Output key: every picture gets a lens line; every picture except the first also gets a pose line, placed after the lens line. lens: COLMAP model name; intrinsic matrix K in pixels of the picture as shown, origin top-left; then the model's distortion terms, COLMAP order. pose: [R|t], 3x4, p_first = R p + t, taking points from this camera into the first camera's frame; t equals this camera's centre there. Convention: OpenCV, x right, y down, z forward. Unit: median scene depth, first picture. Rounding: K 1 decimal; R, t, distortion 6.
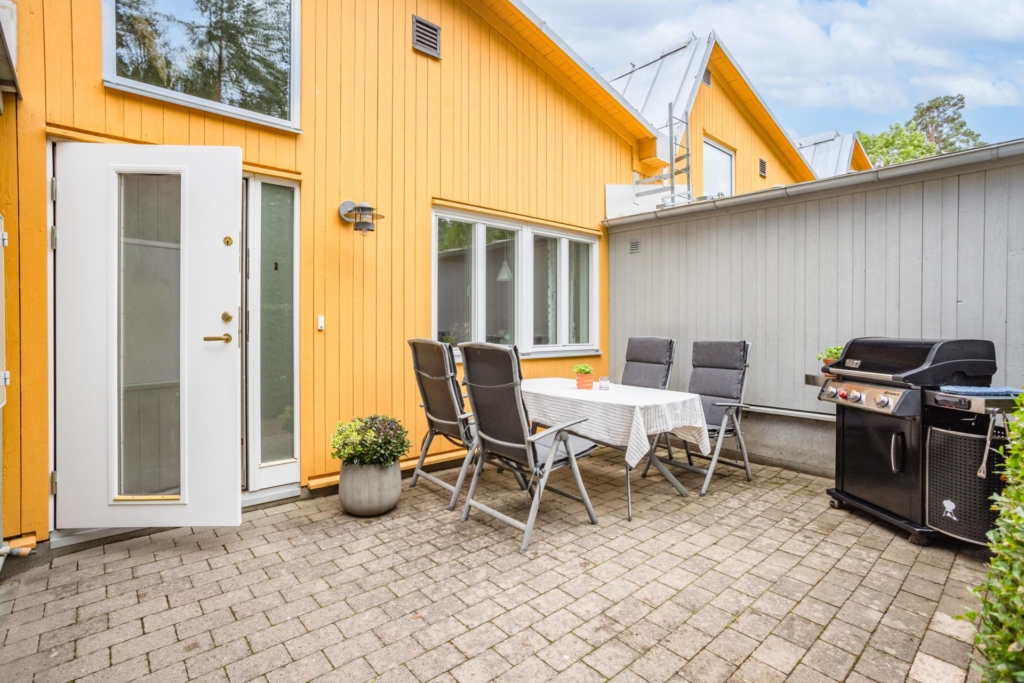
lens RADIAL K [[494.6, 0, 507.9], [0, 494.6, 327.4], [0, 0, 1]] dist [-0.000092, -0.000013]
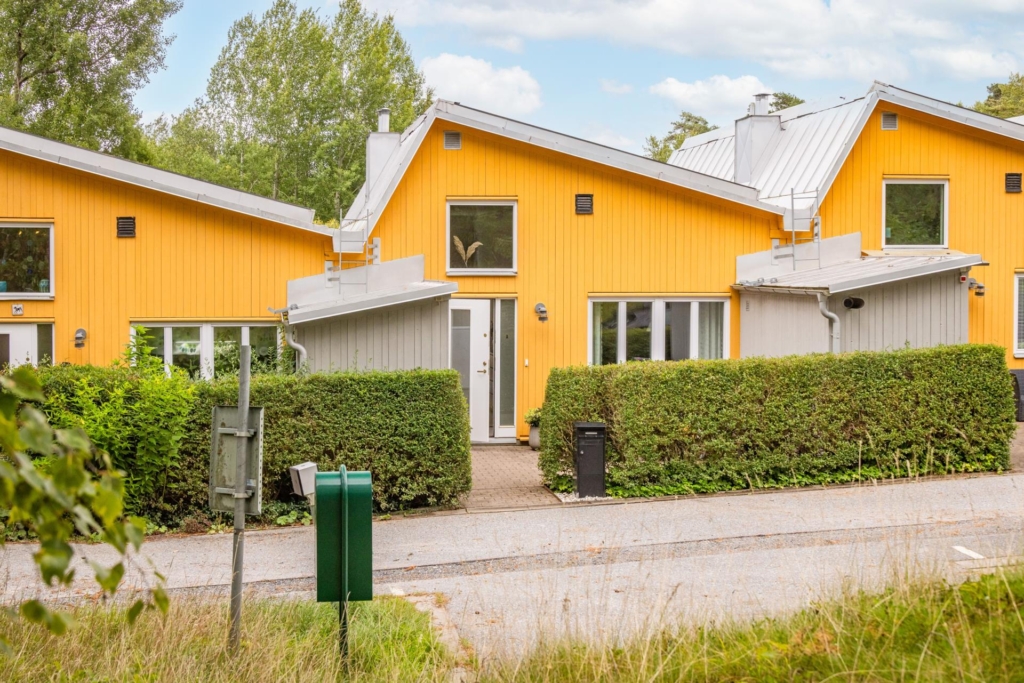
lens RADIAL K [[1545.8, 0, 512.0], [0, 1545.8, 341.5], [0, 0, 1]] dist [-0.011482, -0.013143]
pose [[0.855233, 0.018212, -0.517924, 2.618843], [-0.002339, 0.999508, 0.031284, -0.270699], [0.518239, -0.025544, 0.854855, -4.090460]]
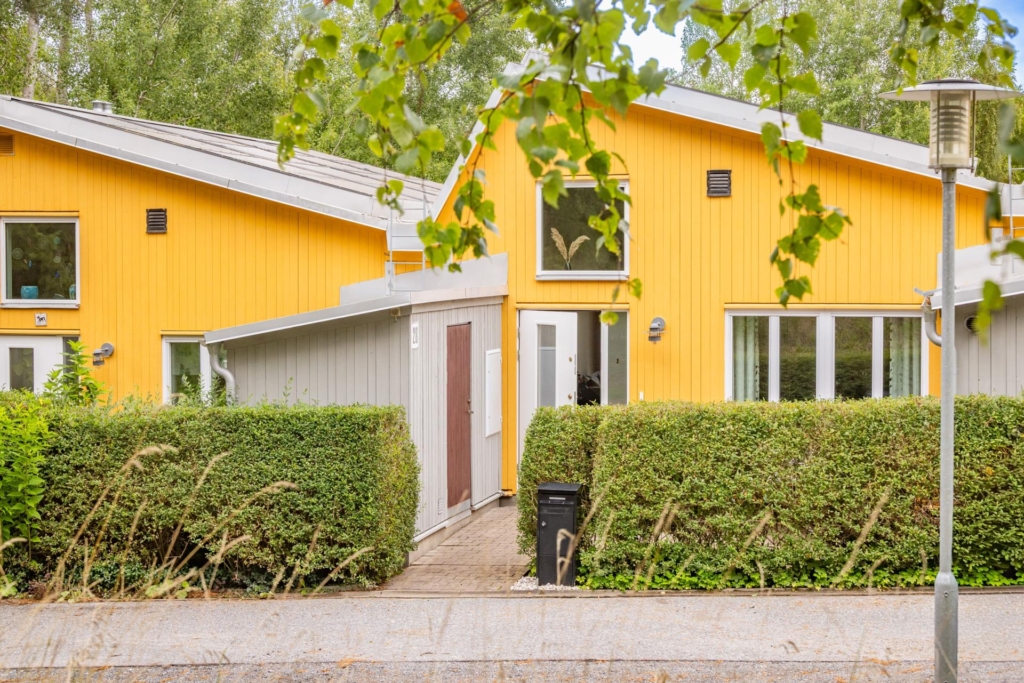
lens RADIAL K [[1902.4, 0, 512.0], [0, 1902.4, 341.5], [0, 0, 1]] dist [-0.014464, -0.039291]
pose [[0.595528, 0.027586, -0.802861, 3.734054], [-0.005821, 0.999532, 0.030026, -0.322835], [0.803314, -0.013208, 0.595410, -2.572894]]
